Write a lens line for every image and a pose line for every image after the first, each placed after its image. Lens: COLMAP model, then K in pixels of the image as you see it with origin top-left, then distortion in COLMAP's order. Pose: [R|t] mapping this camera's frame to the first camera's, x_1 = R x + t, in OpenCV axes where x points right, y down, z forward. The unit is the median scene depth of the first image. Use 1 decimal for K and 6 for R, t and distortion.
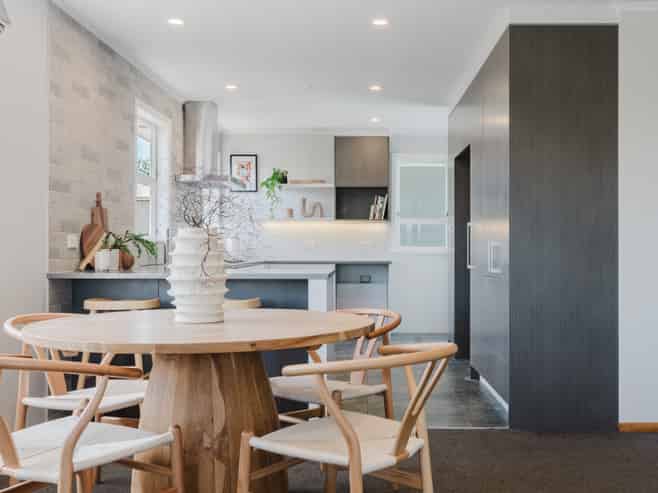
lens RADIAL K [[725.3, 0, 329.4], [0, 725.3, 250.2], [0, 0, 1]] dist [0.075057, 0.000000]
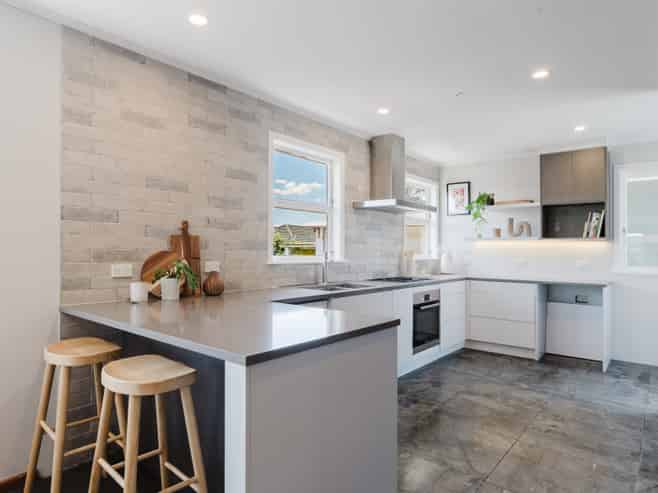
lens RADIAL K [[406.7, 0, 328.3], [0, 406.7, 249.2], [0, 0, 1]] dist [-0.005920, 0.003729]
pose [[0.800431, 0.000767, -0.599425, 0.107722], [-0.007532, 0.999933, -0.008777, -0.020376], [0.599378, 0.011540, 0.800383, 0.382687]]
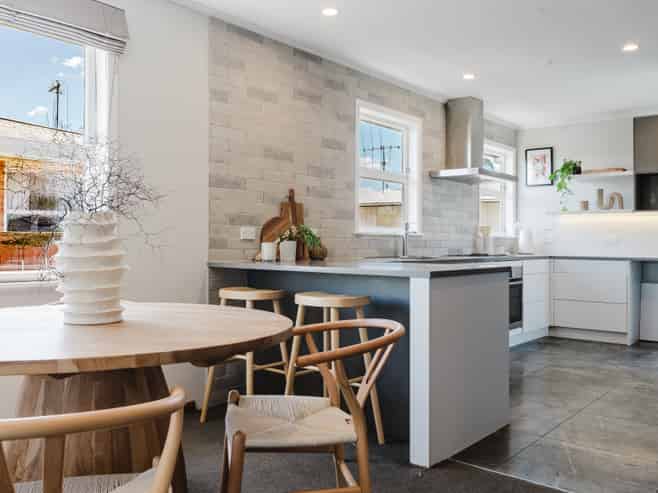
lens RADIAL K [[592.3, 0, 330.2], [0, 592.3, 244.8], [0, 0, 1]] dist [0.007412, -0.006700]
pose [[0.799483, 0.003399, -0.600679, 0.147347], [-0.005548, 0.999983, -0.001727, 0.002856], [0.600663, 0.004713, 0.799488, 0.193117]]
